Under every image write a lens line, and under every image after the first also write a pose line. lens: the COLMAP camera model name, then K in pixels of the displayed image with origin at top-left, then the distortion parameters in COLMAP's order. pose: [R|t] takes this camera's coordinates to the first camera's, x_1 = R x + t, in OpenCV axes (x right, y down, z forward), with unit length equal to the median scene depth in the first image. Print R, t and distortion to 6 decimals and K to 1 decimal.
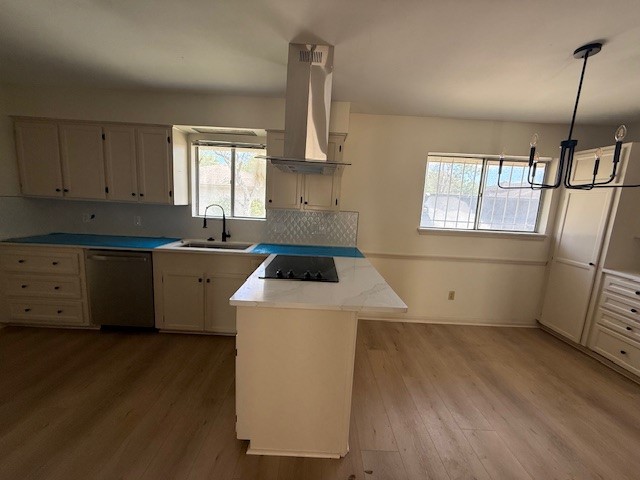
lens RADIAL K [[255.0, 0, 319.6], [0, 255.0, 238.7], [0, 0, 1]] dist [-0.001963, 0.000273]
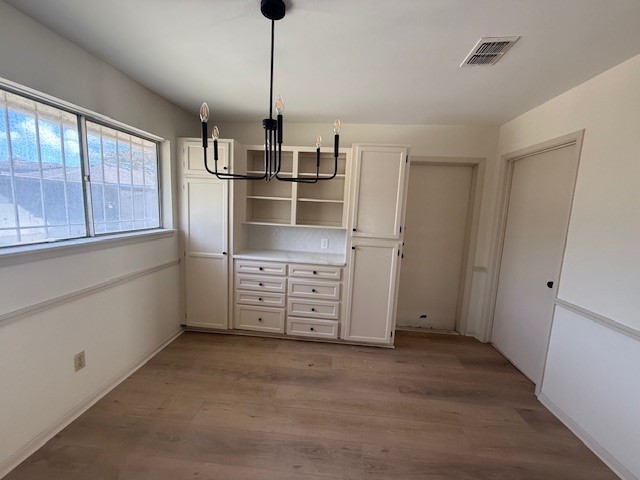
lens RADIAL K [[255.0, 0, 320.2], [0, 255.0, 240.2], [0, 0, 1]] dist [-0.001963, 0.000273]
pose [[0.102226, -0.170071, 0.980115, 0.089540], [0.118340, 0.980359, 0.157771, -0.065361], [-0.987697, 0.099858, 0.120345, 0.451677]]
